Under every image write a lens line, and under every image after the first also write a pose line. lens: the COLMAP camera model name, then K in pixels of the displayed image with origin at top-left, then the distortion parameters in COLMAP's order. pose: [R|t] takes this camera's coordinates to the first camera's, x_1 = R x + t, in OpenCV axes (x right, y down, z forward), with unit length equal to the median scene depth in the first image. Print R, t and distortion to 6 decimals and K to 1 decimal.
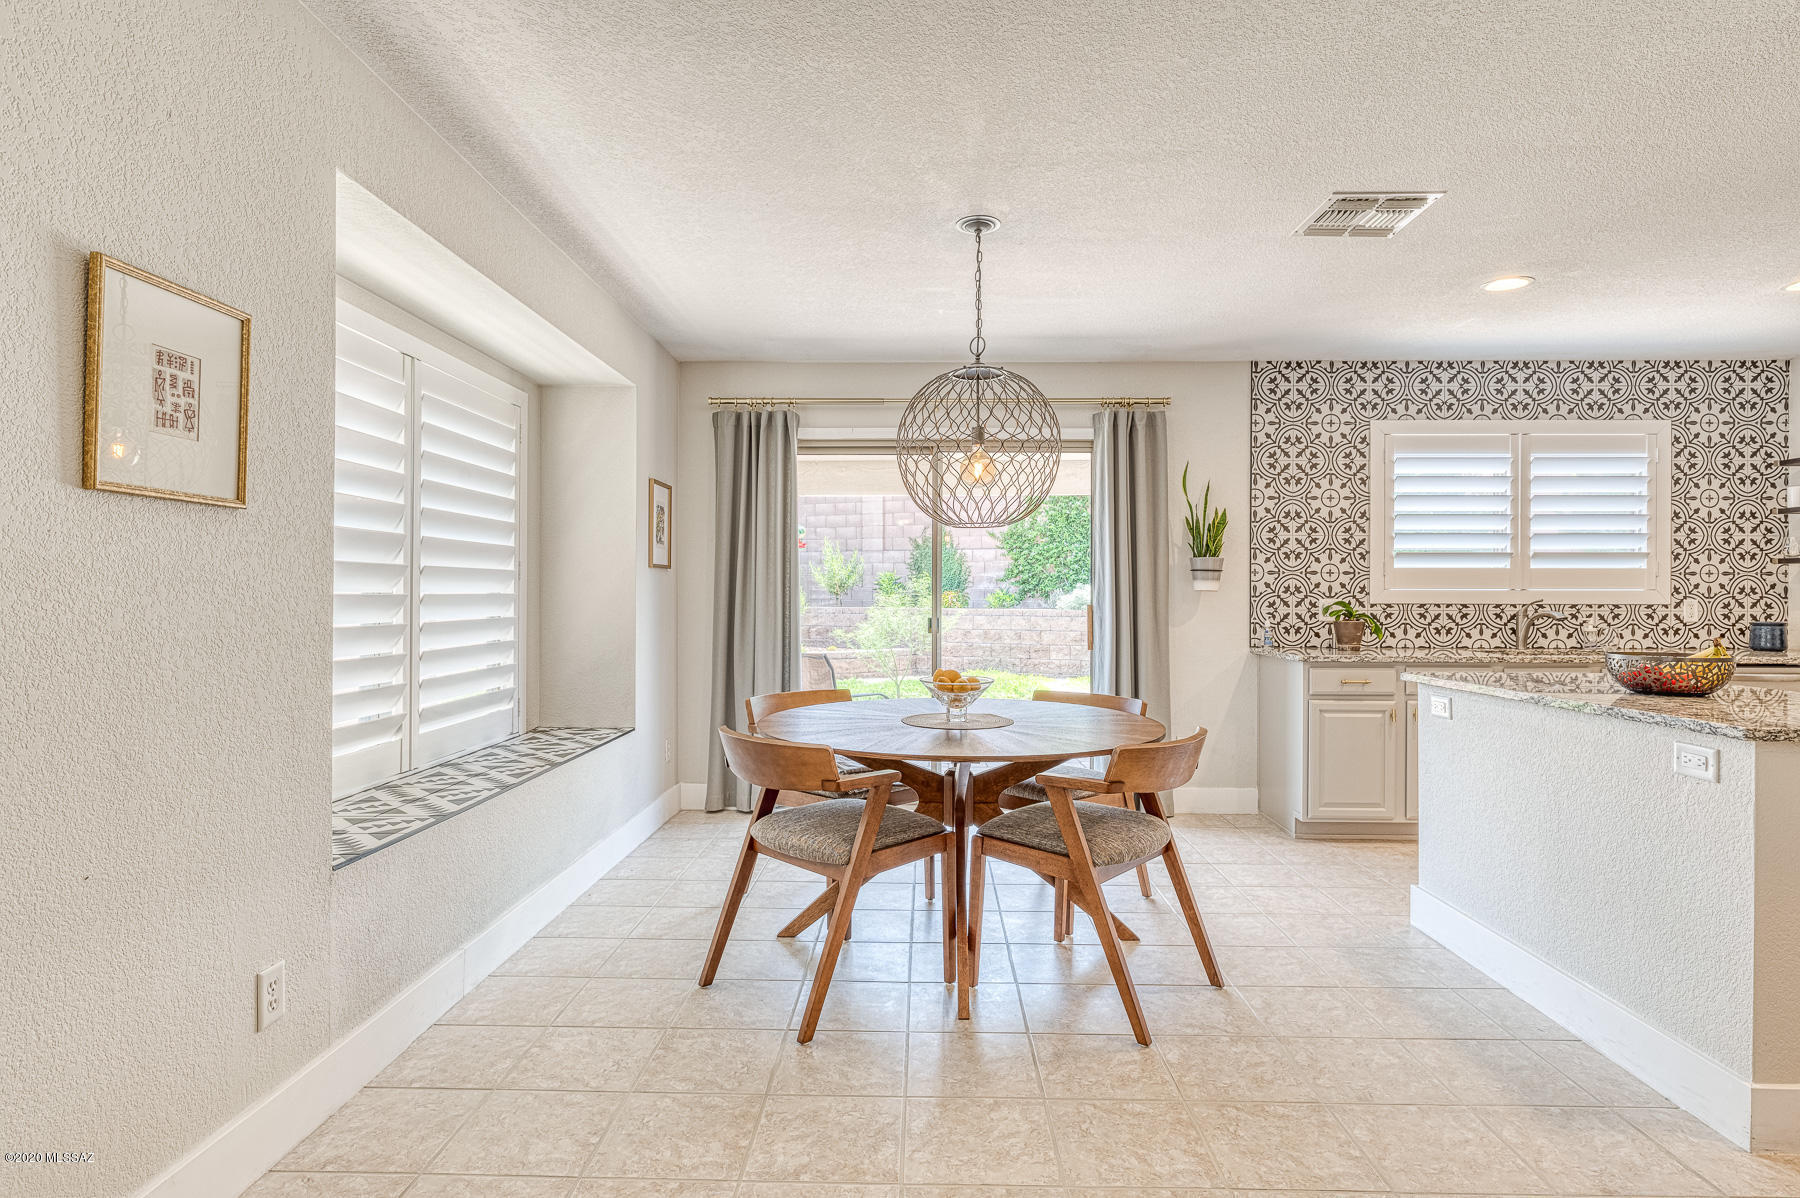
lens RADIAL K [[930.5, 0, 905.3], [0, 930.5, 594.3], [0, 0, 1]] dist [-0.003863, -0.000039]
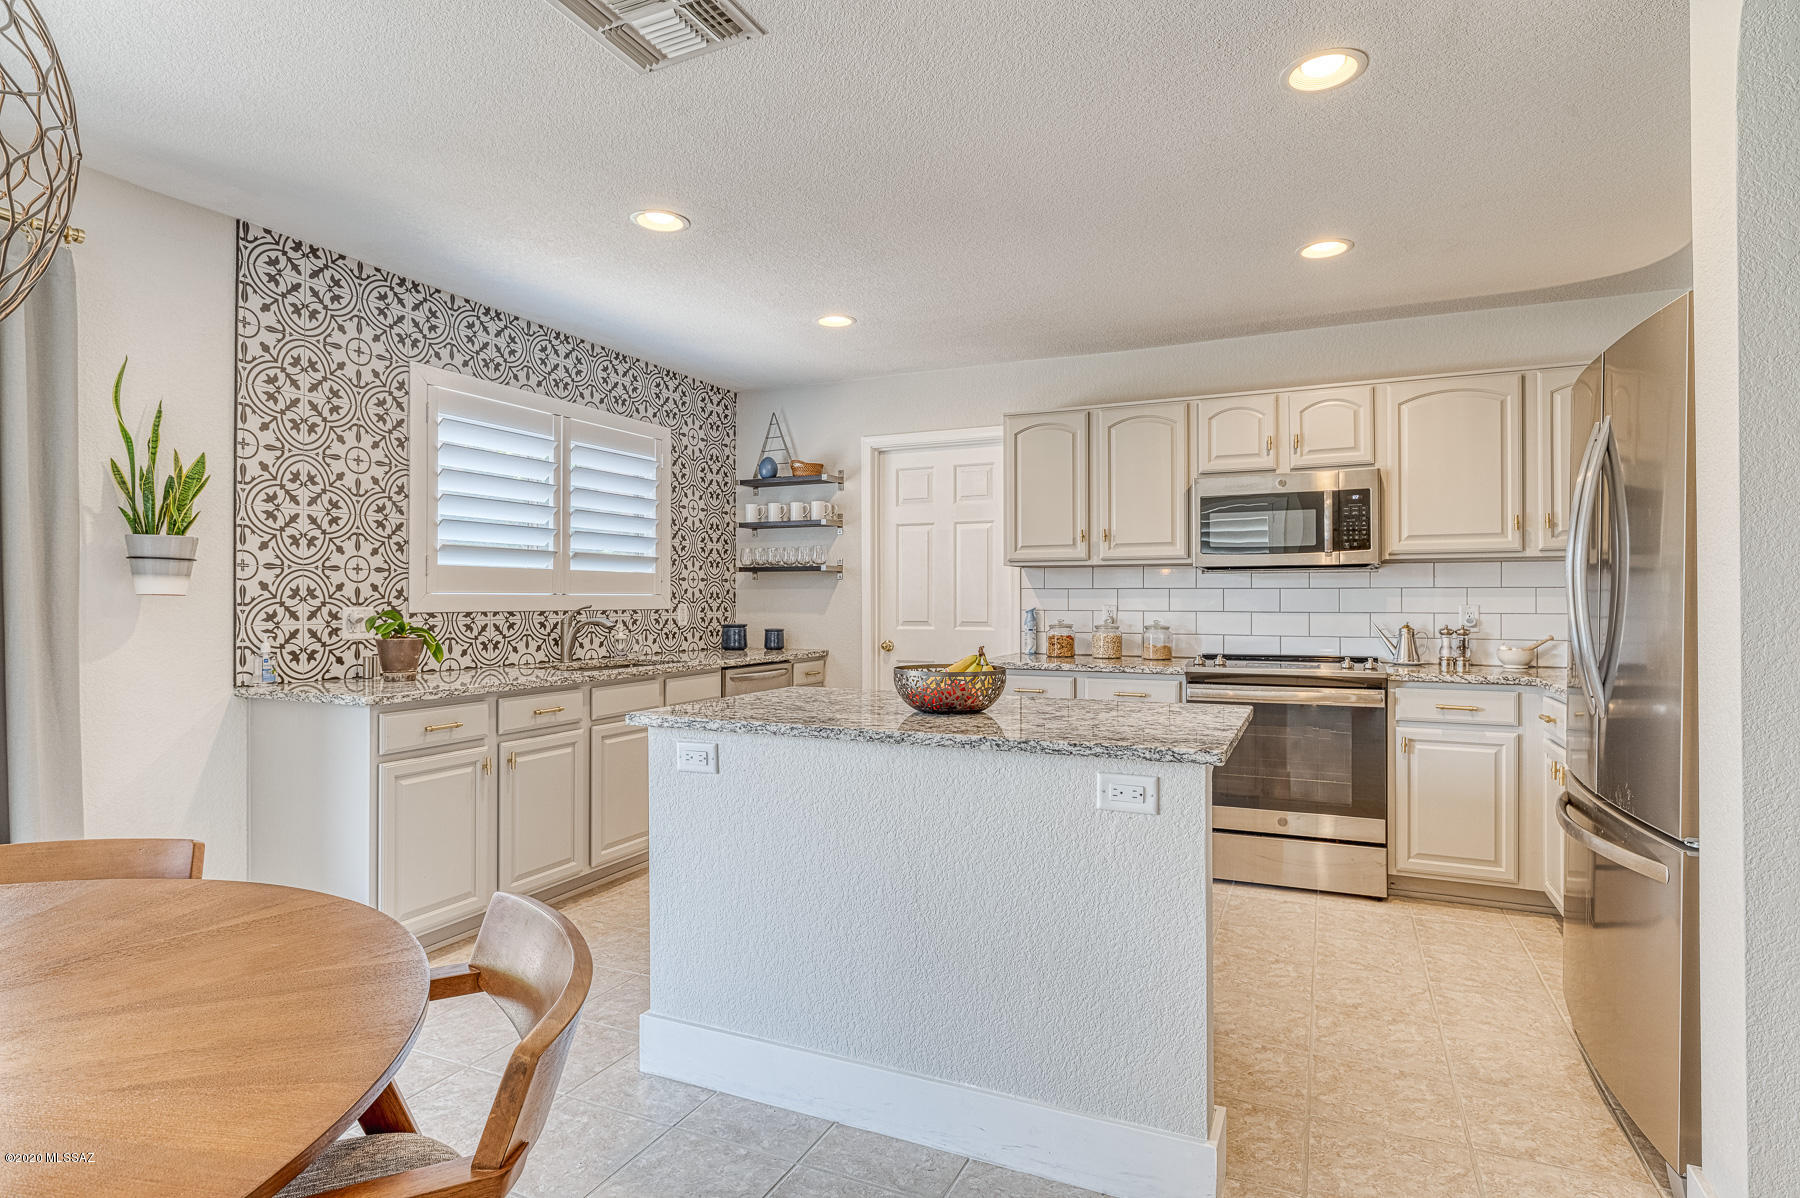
lens RADIAL K [[930.5, 0, 898.9], [0, 930.5, 595.3], [0, 0, 1]] dist [-0.003863, -0.000039]
pose [[0.395807, 0.001291, 0.918333, -0.015460], [0.001393, 0.999997, -0.002006, -0.001747], [-0.918333, 0.002074, 0.395804, 0.362667]]
